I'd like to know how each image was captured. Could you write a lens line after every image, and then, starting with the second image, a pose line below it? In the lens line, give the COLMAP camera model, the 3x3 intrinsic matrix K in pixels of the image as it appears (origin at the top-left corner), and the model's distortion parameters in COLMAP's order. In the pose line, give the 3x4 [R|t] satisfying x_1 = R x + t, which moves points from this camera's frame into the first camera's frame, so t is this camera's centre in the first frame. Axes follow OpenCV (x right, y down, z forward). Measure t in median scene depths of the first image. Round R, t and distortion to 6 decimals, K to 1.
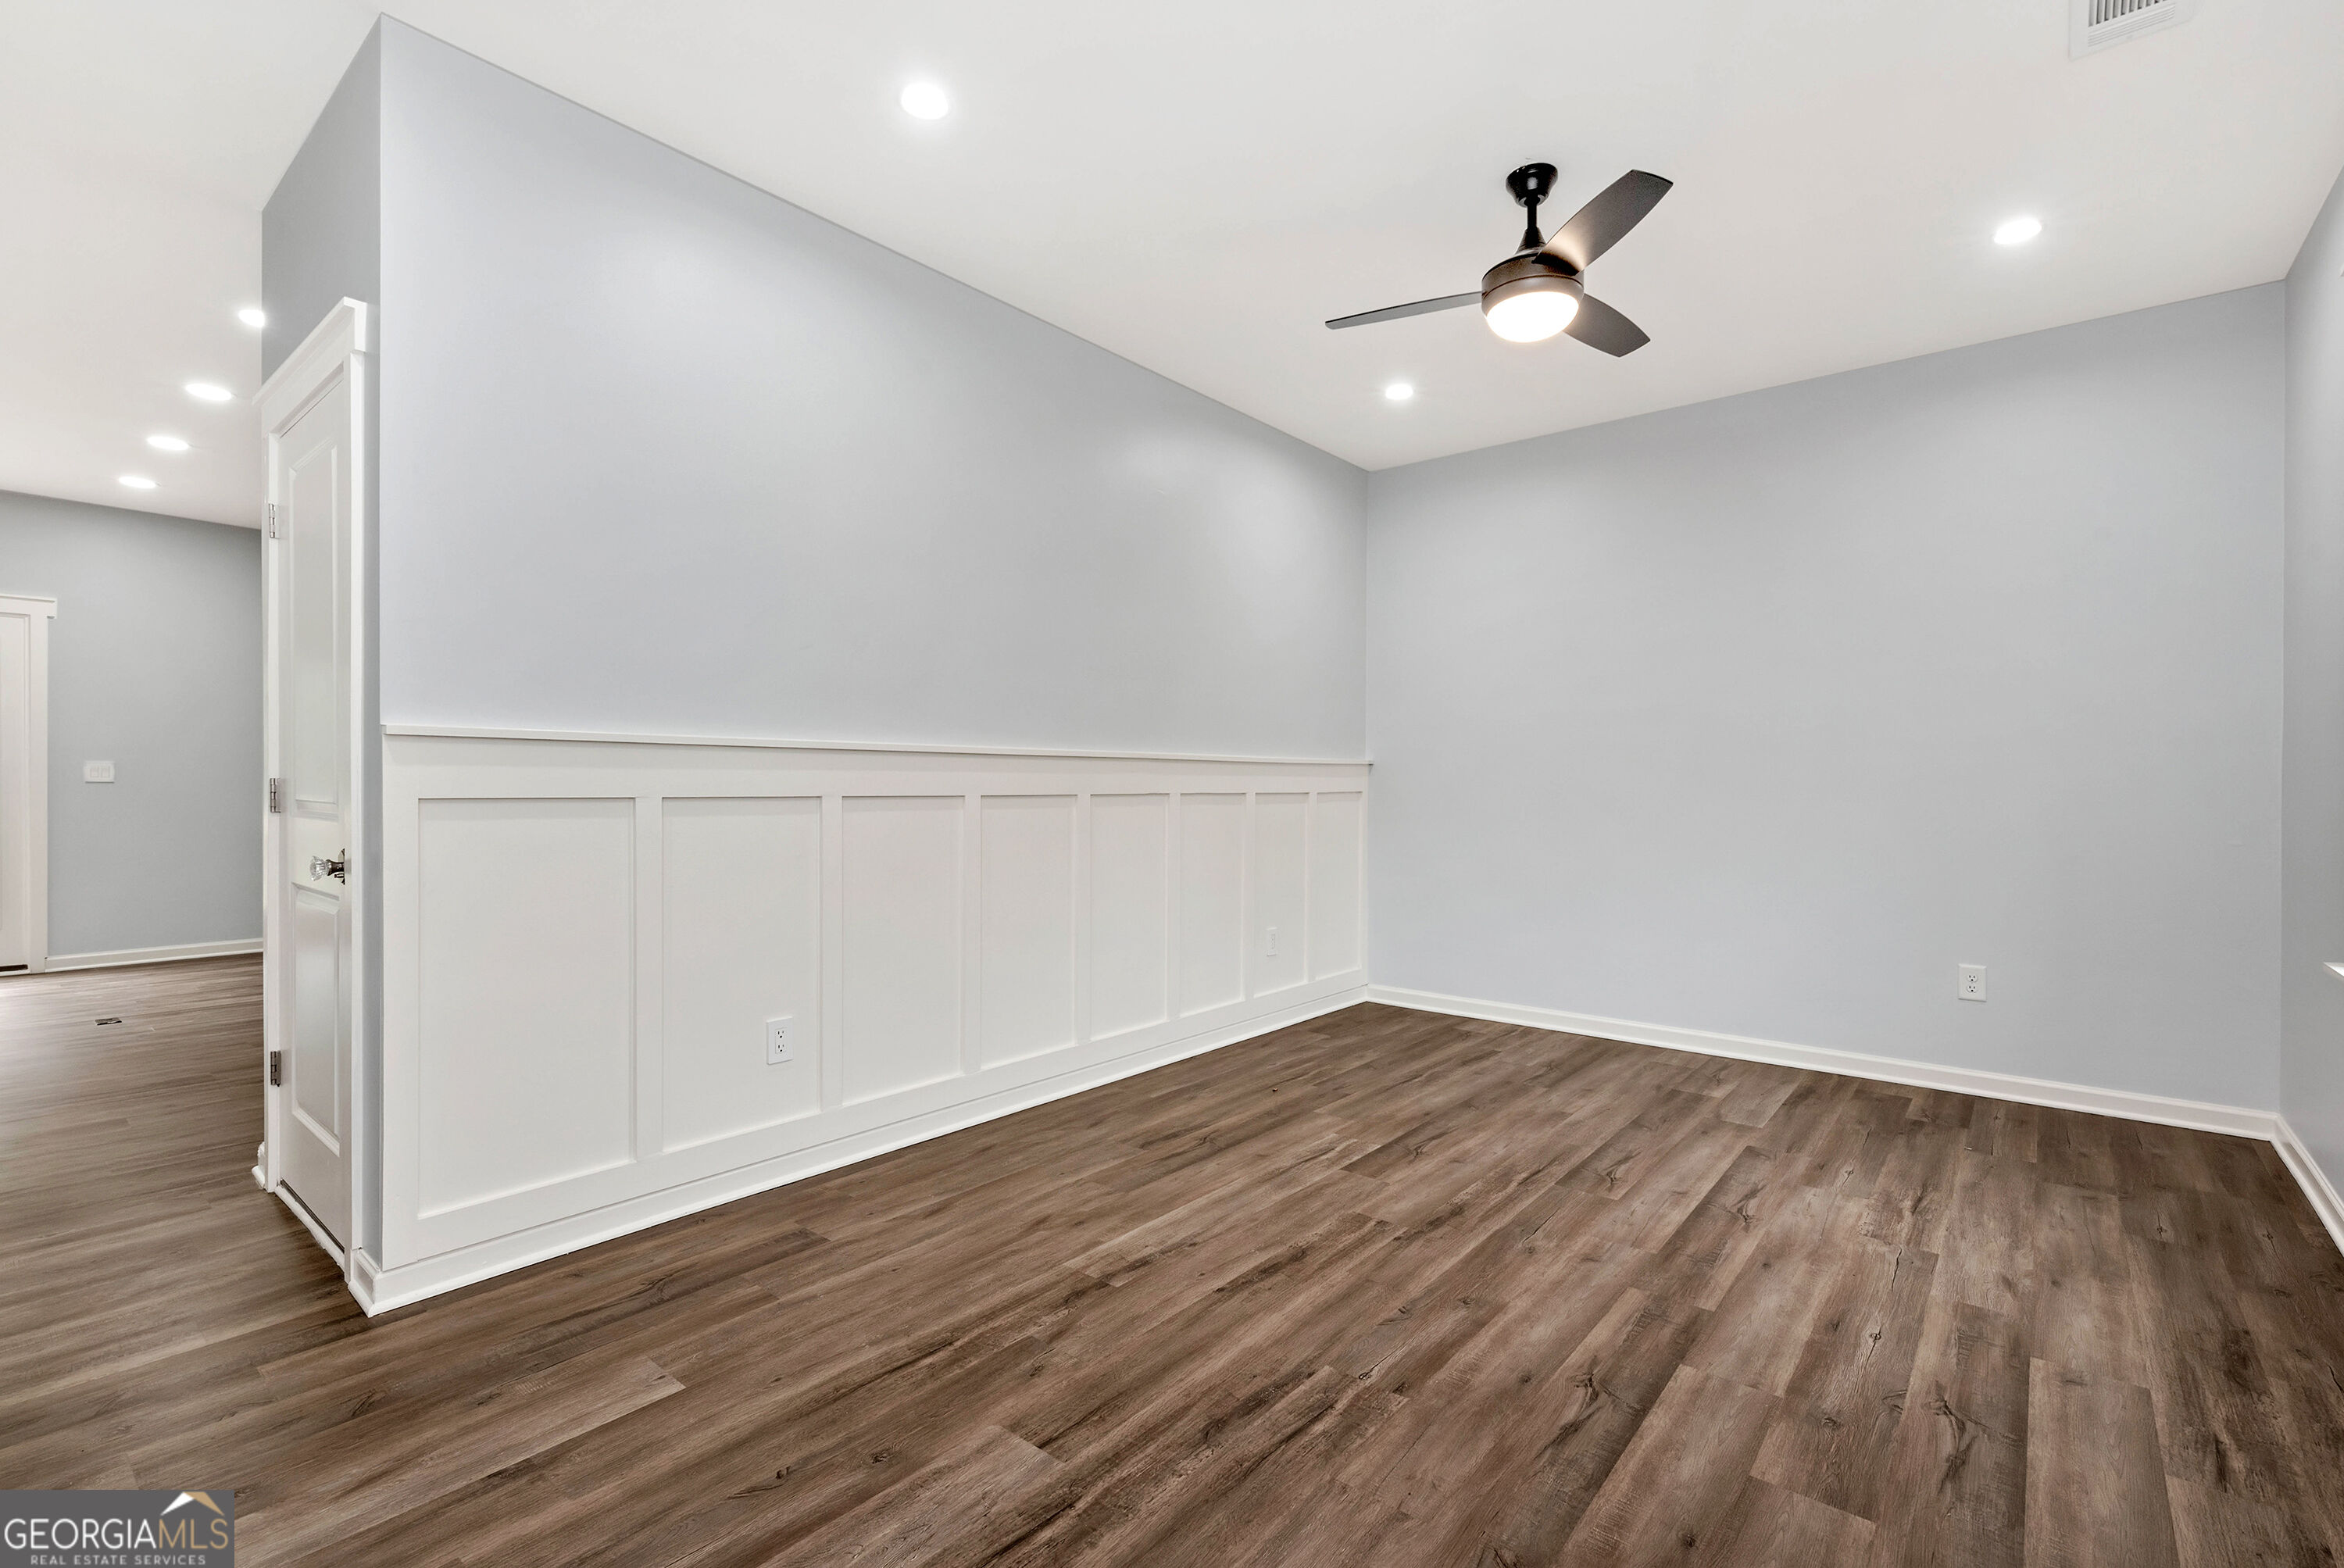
lens RADIAL K [[1059.8, 0, 1183.0], [0, 1059.8, 783.4], [0, 0, 1]] dist [0.001219, -0.000615]
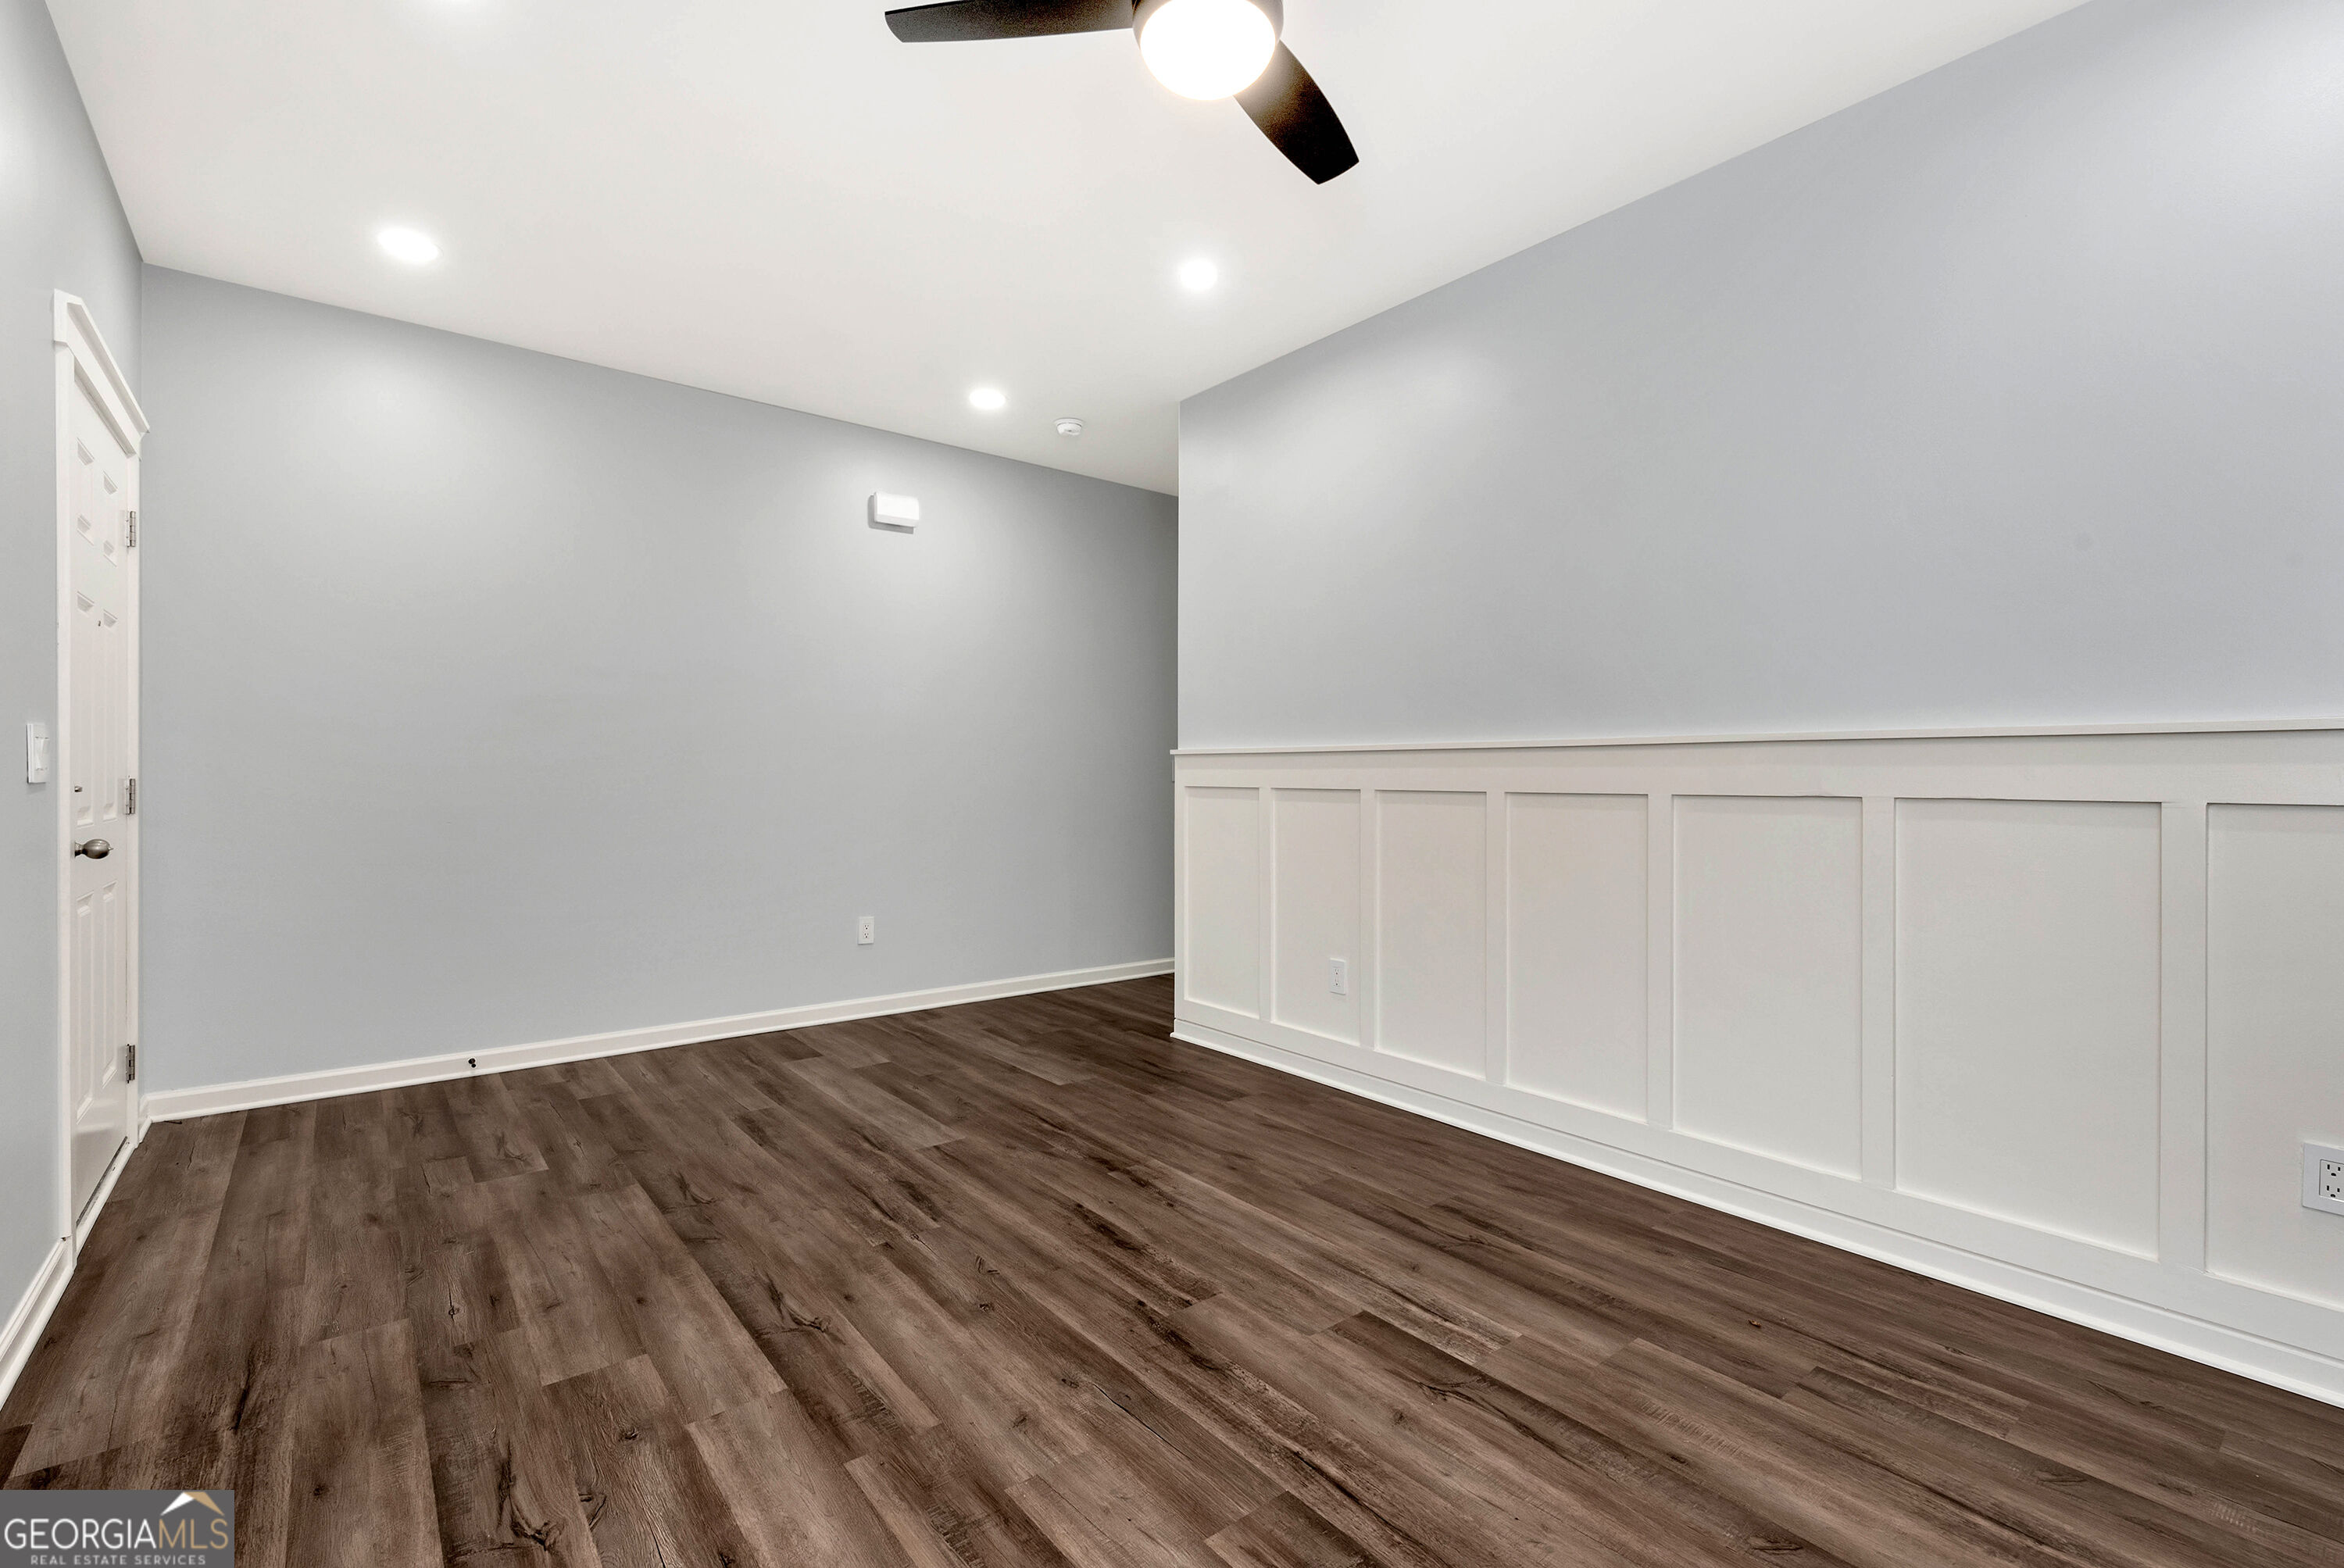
lens RADIAL K [[1030.7, 0, 1160.8], [0, 1030.7, 778.0], [0, 0, 1]] dist [0.000687, -0.000395]
pose [[-0.211950, -0.005048, -0.977268, 1.062023], [-0.007750, 0.999964, -0.003484, 0.005891], [0.977250, 0.006836, -0.211981, 1.240592]]
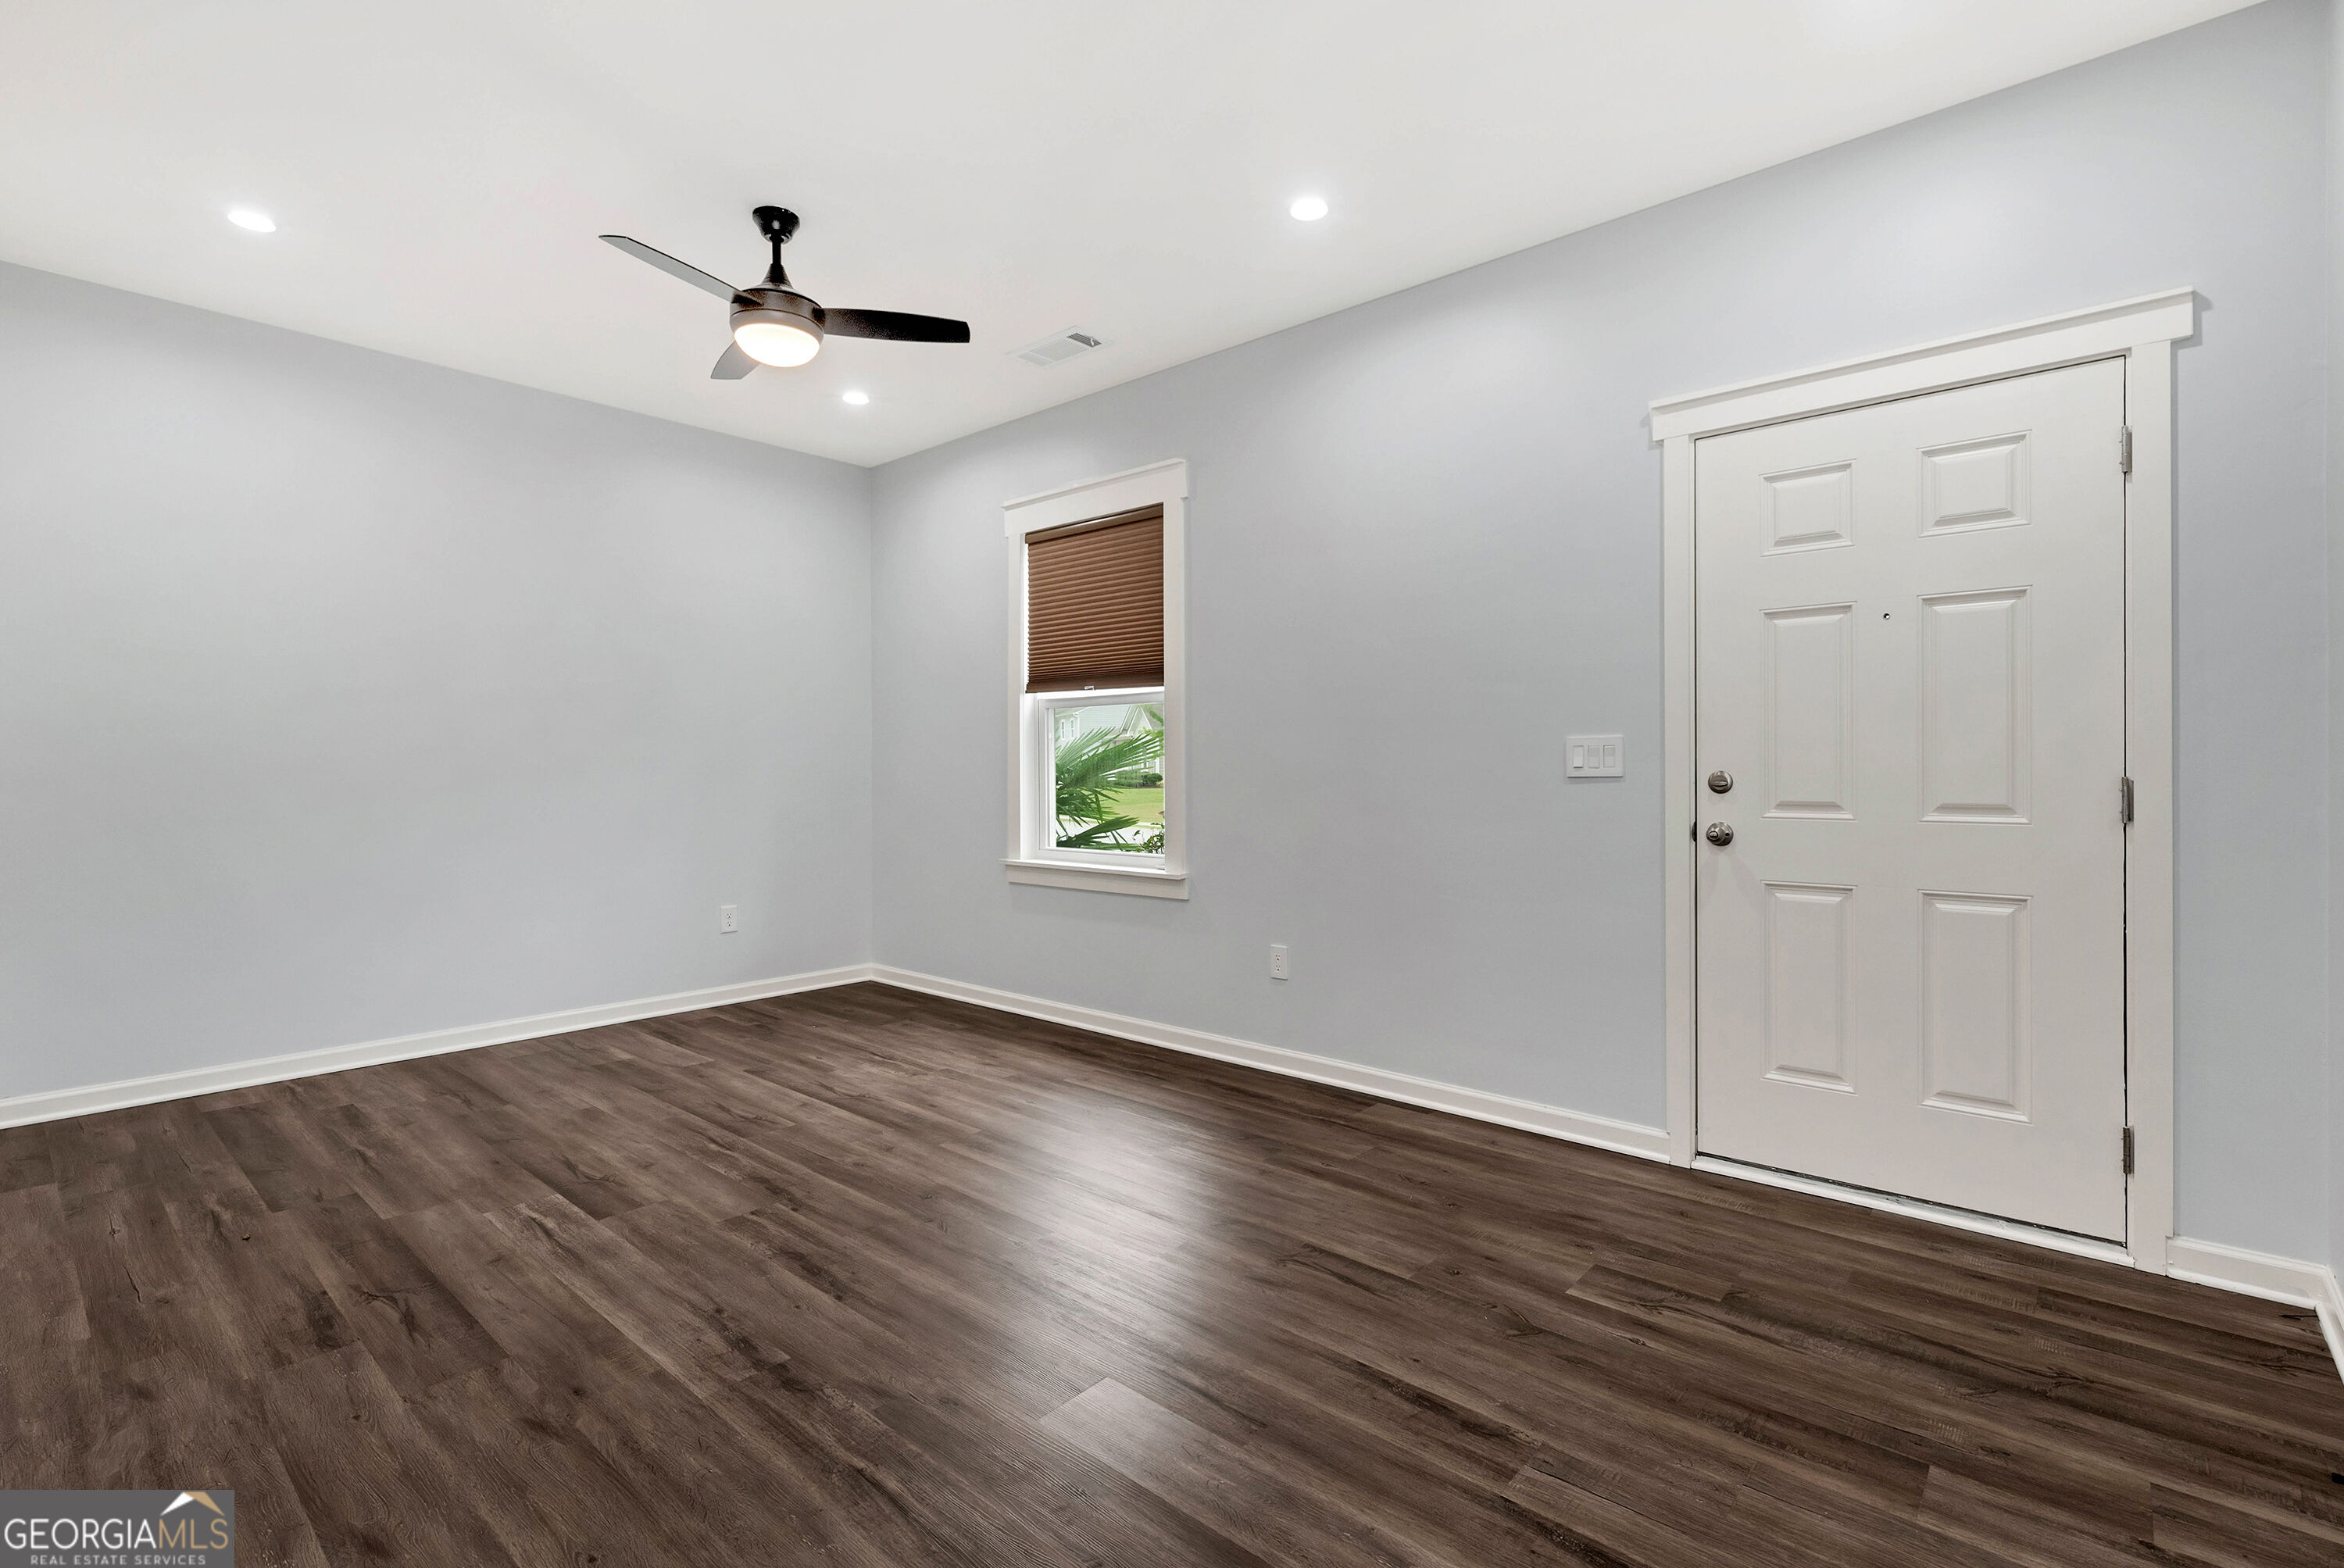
lens RADIAL K [[1059.8, 0, 1183.0], [0, 1059.8, 783.4], [0, 0, 1]] dist [0.001219, -0.000615]
pose [[0.023882, -0.017800, 0.999556, -0.847811], [0.003062, 0.999838, 0.017732, -0.003032], [-0.999710, 0.002637, 0.023933, 0.621404]]
